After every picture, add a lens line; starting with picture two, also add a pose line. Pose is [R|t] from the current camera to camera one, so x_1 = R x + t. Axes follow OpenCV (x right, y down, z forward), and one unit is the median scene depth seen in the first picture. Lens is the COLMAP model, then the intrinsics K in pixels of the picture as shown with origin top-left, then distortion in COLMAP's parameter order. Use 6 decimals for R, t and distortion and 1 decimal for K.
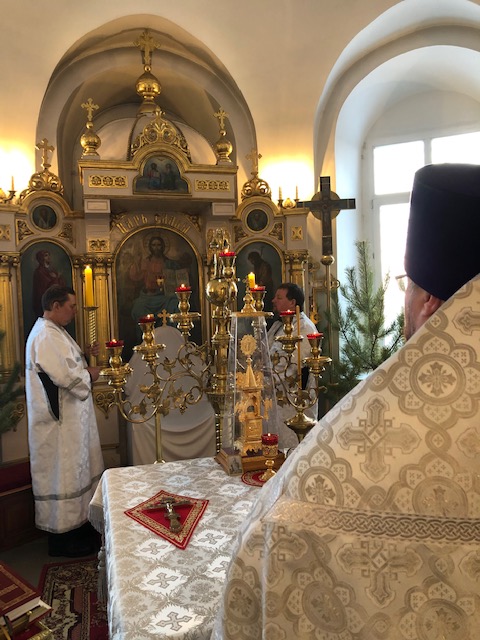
lens RADIAL K [[517.5, 0, 238.4], [0, 517.5, 320.0], [0, 0, 1]] dist [0.013986, -0.021409]
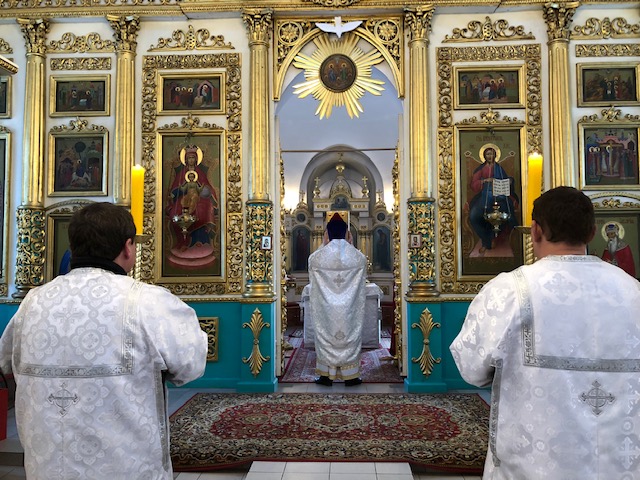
lens RADIAL K [[517.5, 0, 320.1], [0, 517.5, 240.0], [0, 0, 1]] dist [0.013986, -0.021409]
pose [[0.946028, 0.017201, -0.323627, 0.613166], [-0.034669, 0.998232, -0.048289, 0.051905], [0.322224, 0.056903, 0.944952, -1.559485]]
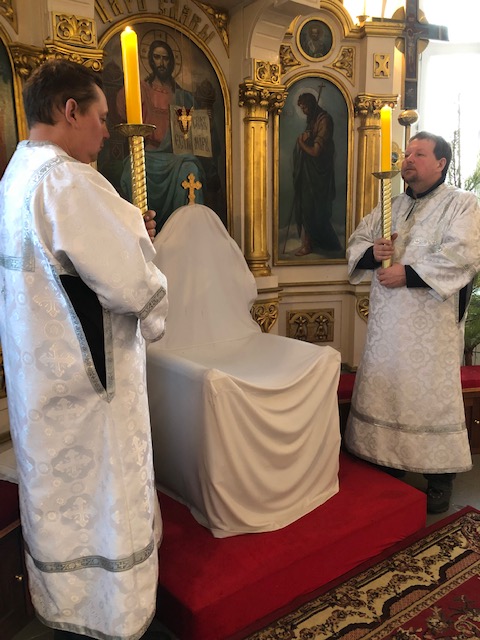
lens RADIAL K [[517.5, 0, 241.2], [0, 517.5, 323.7], [0, 0, 1]] dist [0.013986, -0.021409]
pose [[0.943783, -0.038249, 0.328345, -0.285842], [-0.009653, 0.989671, 0.143033, 0.059755], [-0.330424, -0.138162, 0.933665, 0.439478]]
